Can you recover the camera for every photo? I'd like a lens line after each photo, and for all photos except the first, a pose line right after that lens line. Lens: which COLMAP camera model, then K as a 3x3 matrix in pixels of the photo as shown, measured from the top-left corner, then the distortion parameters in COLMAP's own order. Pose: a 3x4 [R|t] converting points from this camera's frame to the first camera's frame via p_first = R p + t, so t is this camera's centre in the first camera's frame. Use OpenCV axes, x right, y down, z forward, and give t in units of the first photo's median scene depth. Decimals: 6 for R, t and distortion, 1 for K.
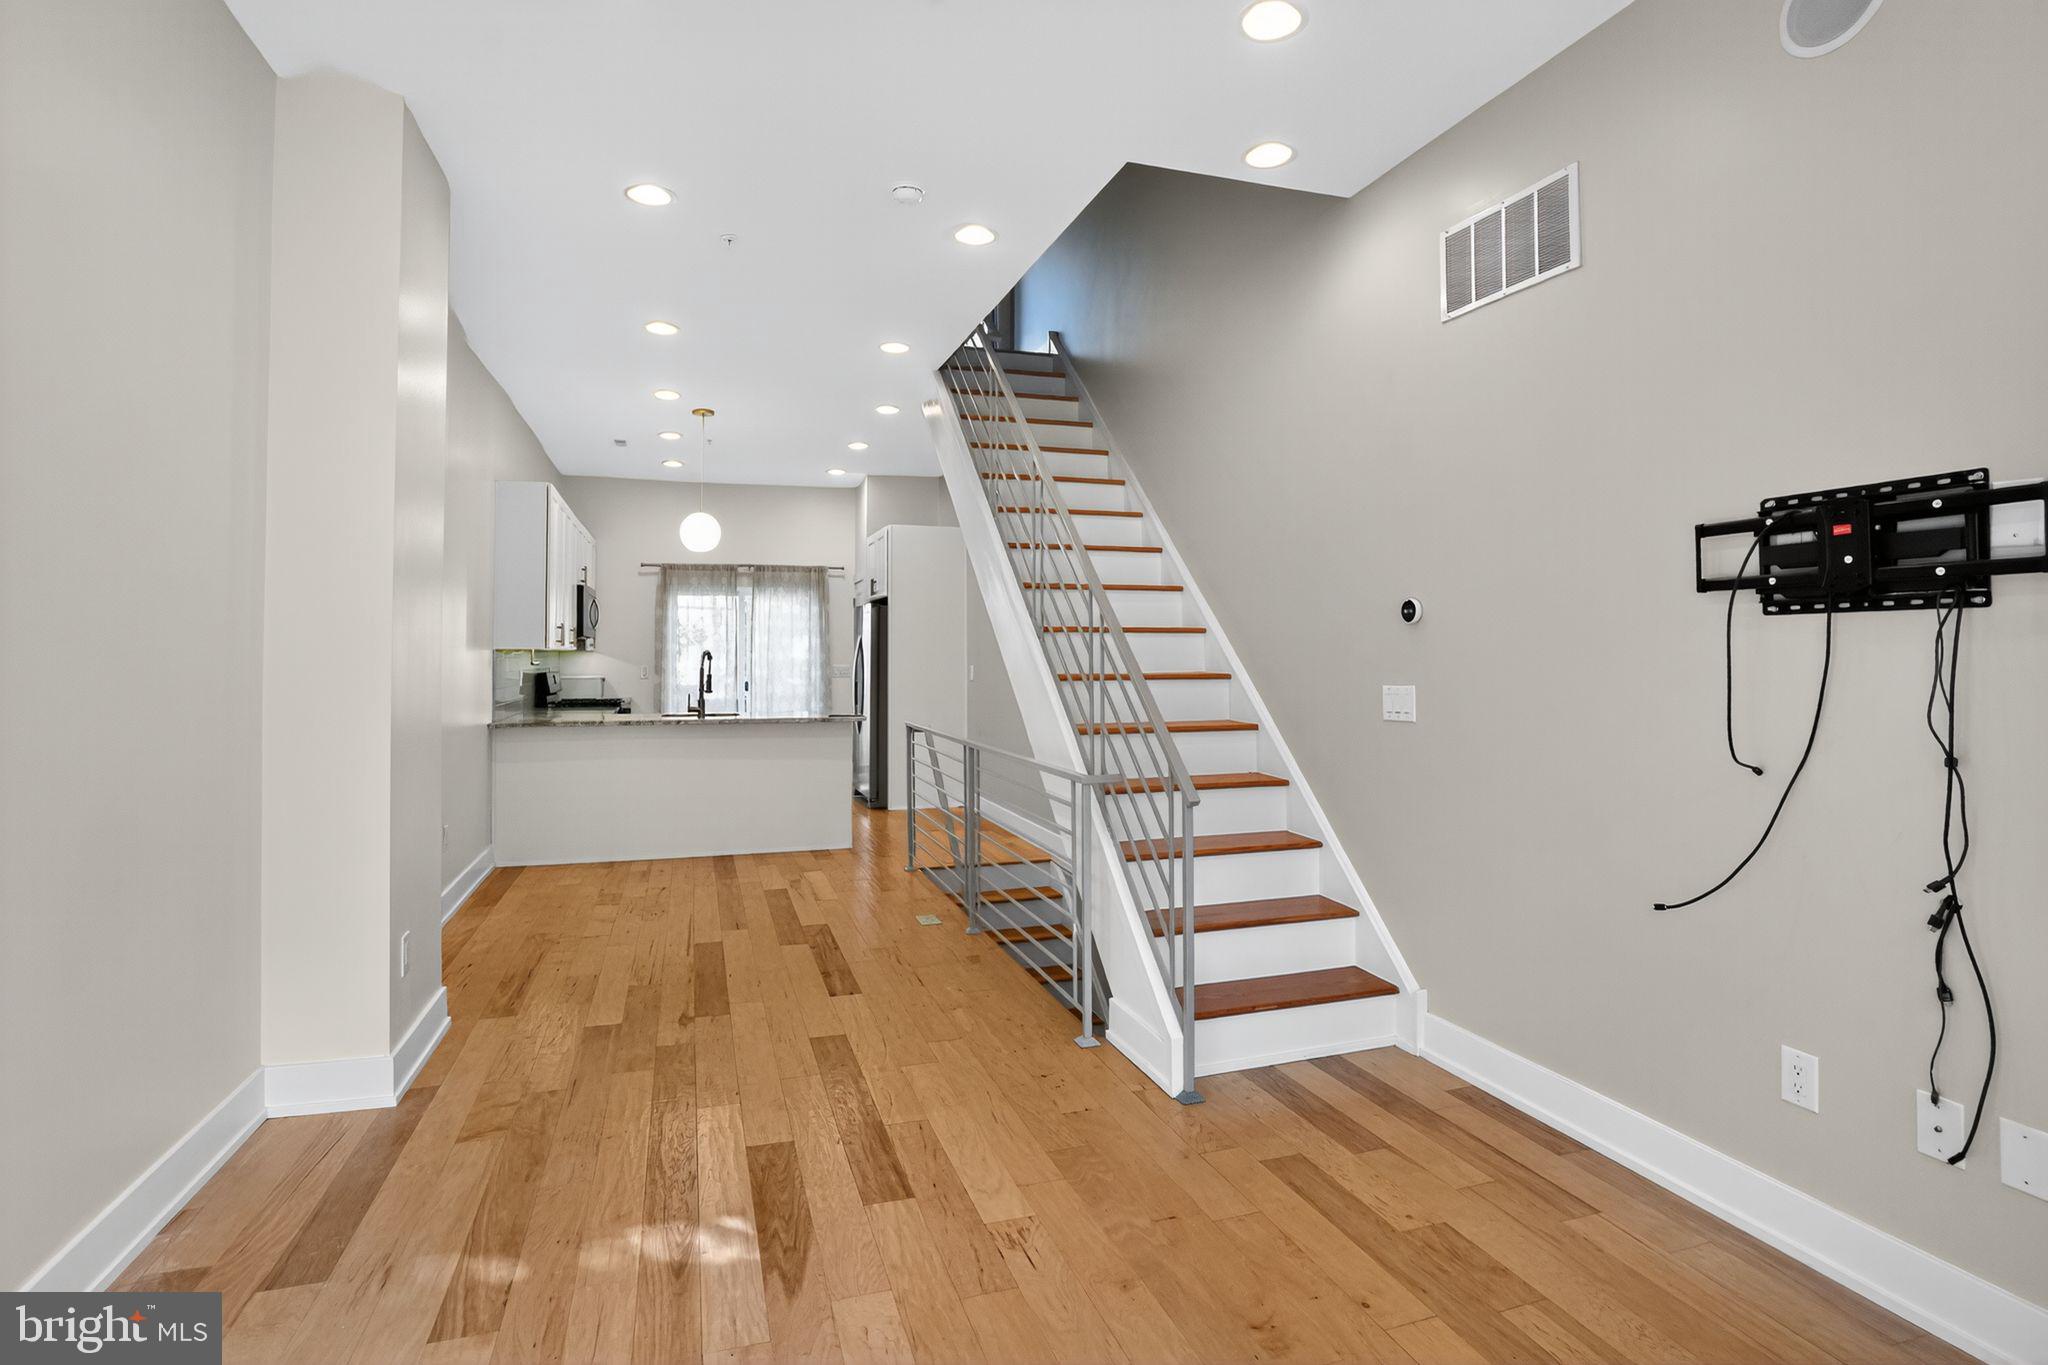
lens RADIAL K [[1003.6, 0, 1021.8], [0, 1003.6, 646.7], [0, 0, 1]] dist [-0.030136, 0.008283]
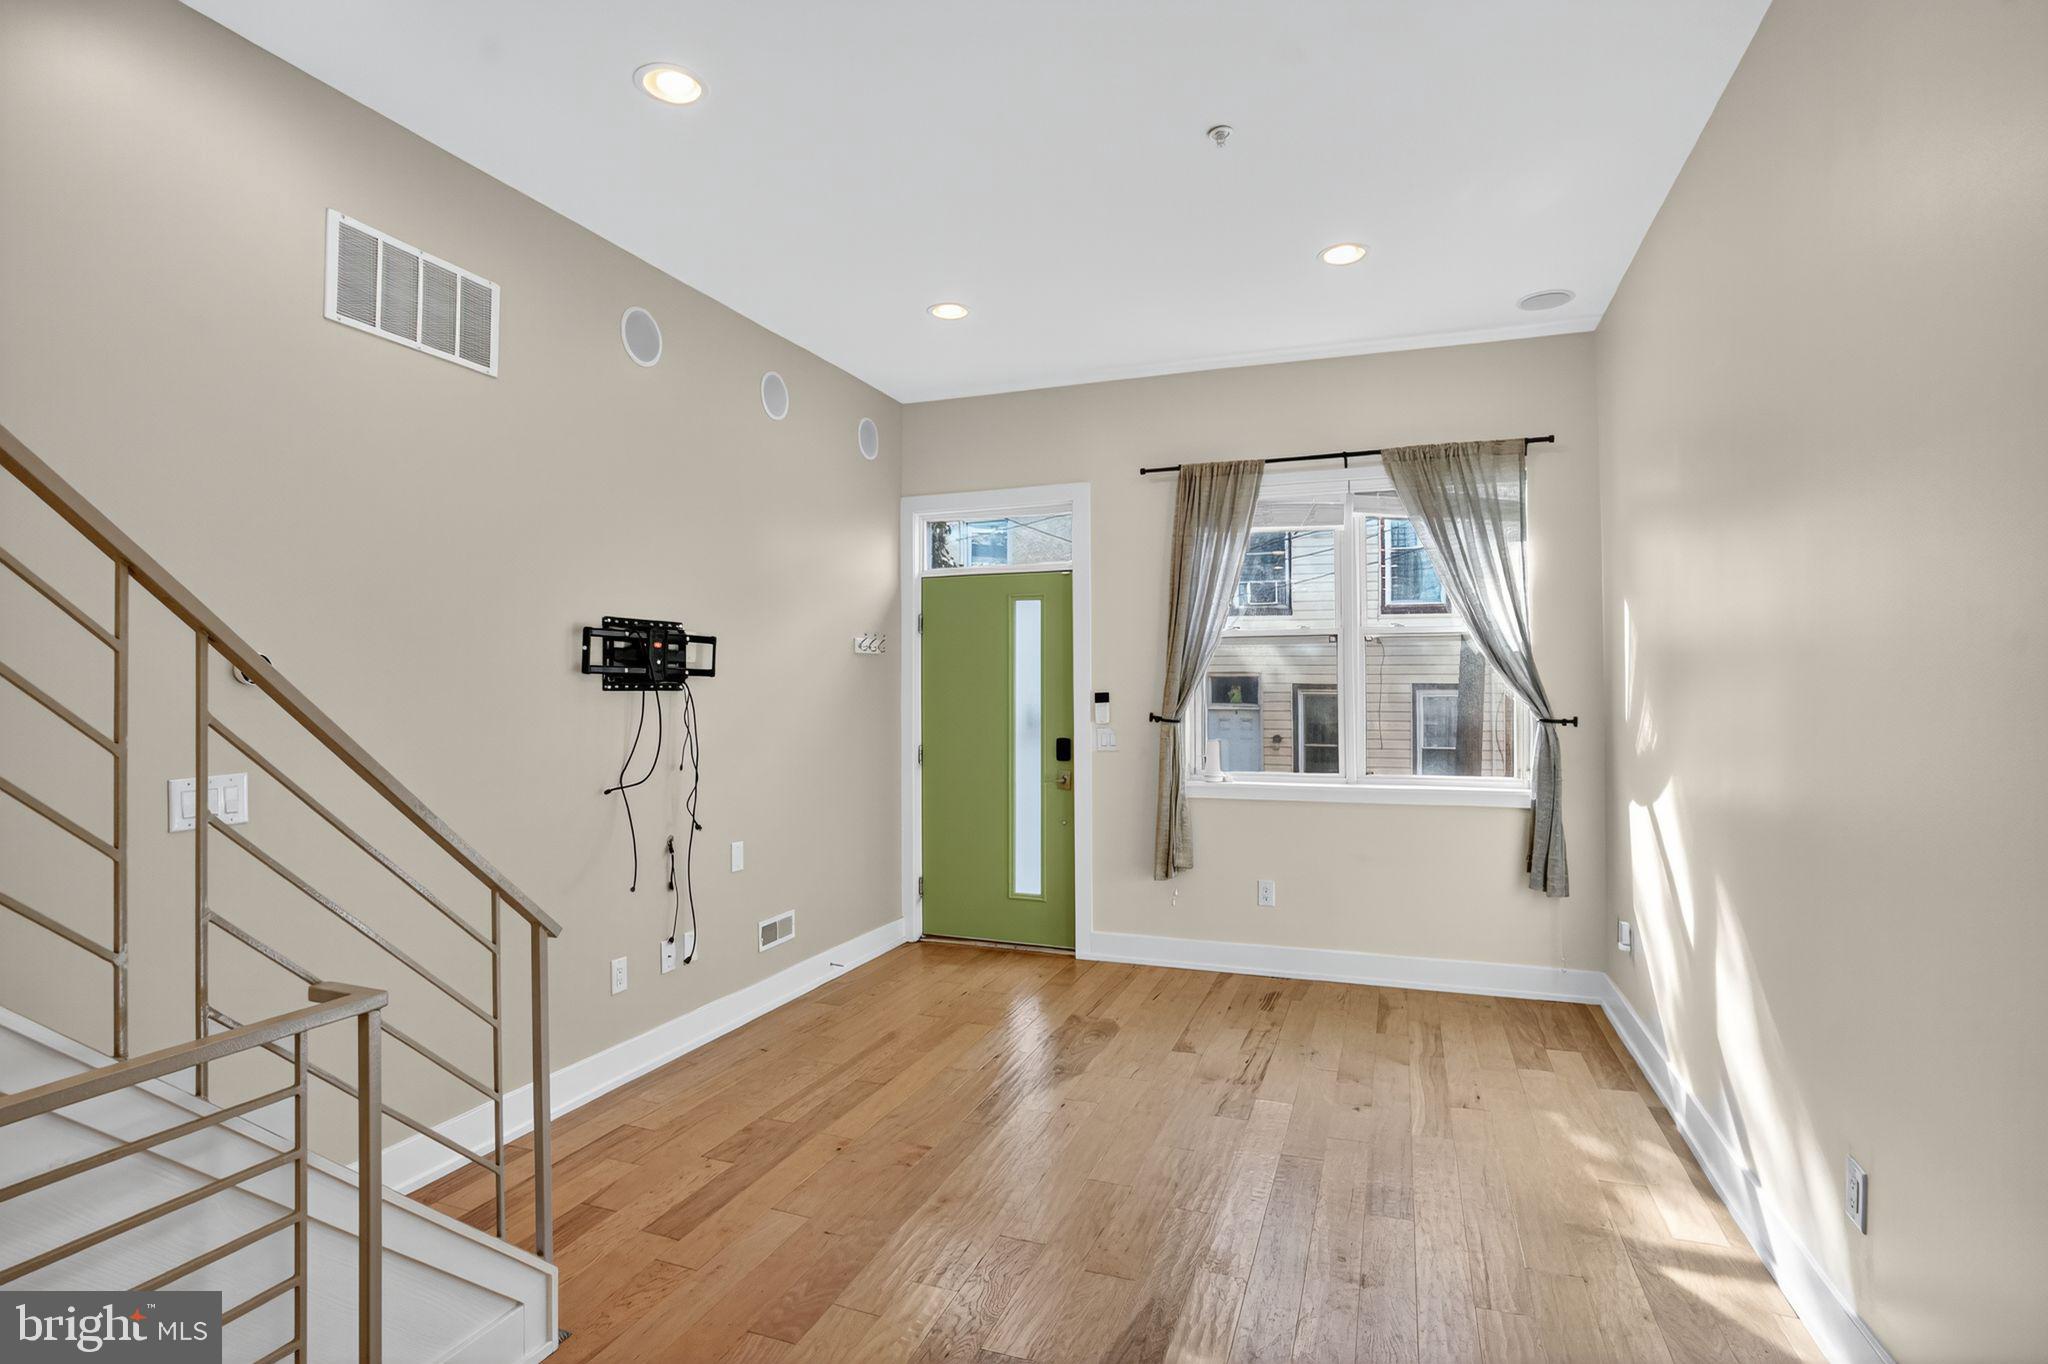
lens RADIAL K [[1003.6, 0, 1024.5], [0, 1003.6, 671.2], [0, 0, 1]] dist [-0.030136, 0.008283]
pose [[-0.776323, 0.014153, 0.630176, -0.735138], [-0.003709, 0.999628, -0.027019, -0.022193], [-0.630324, -0.023313, -0.775982, 1.761355]]
